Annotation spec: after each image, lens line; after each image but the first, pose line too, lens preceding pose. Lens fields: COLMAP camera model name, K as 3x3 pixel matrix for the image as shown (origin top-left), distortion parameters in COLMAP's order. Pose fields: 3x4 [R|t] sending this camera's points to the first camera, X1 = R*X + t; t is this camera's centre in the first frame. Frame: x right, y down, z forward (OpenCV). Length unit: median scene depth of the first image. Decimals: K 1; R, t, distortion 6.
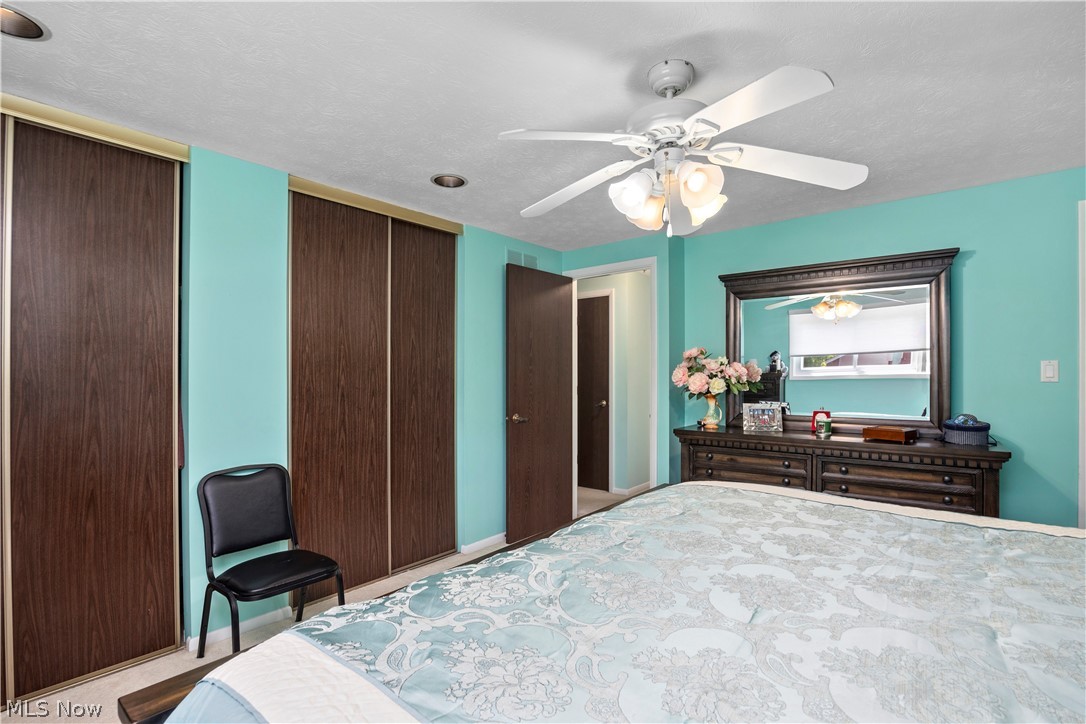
lens RADIAL K [[499.9, 0, 547.2], [0, 499.9, 373.3], [0, 0, 1]] dist [-0.017616, -0.000010]
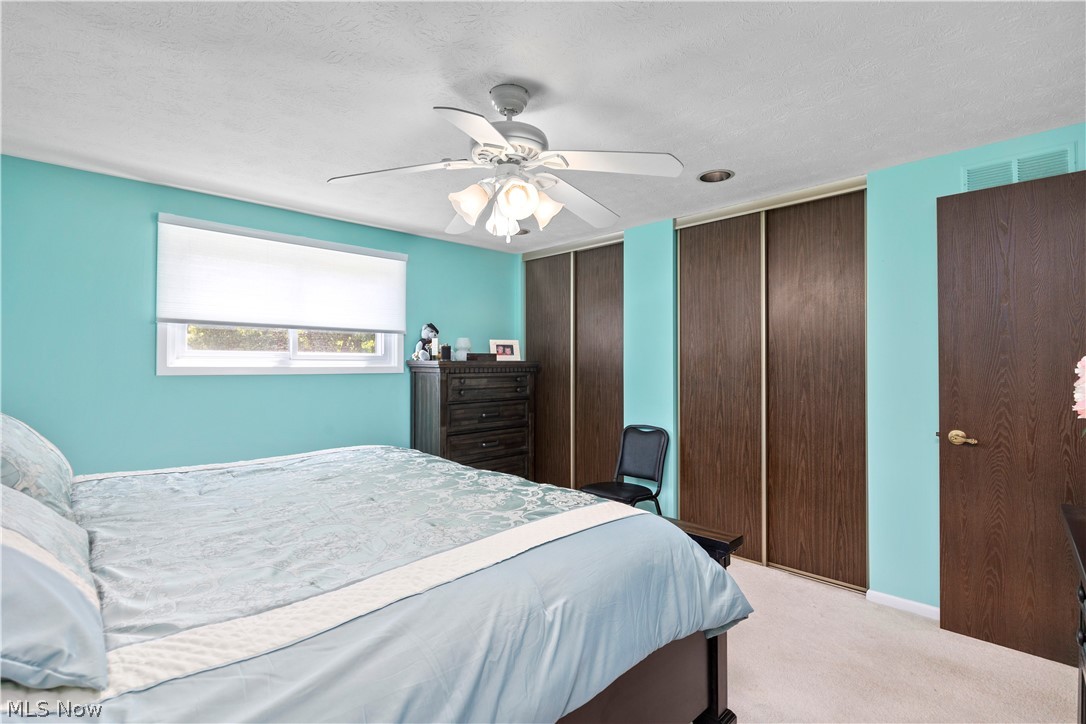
lens RADIAL K [[512.0, 0, 547.1], [0, 512.0, 360.9], [0, 0, 1]] dist [-0.018350, 0.000348]
pose [[-0.099942, -0.002139, -0.994991, 0.790164], [-0.002246, 0.999996, -0.001924, -0.005594], [0.994991, 0.002042, -0.099946, 0.689511]]
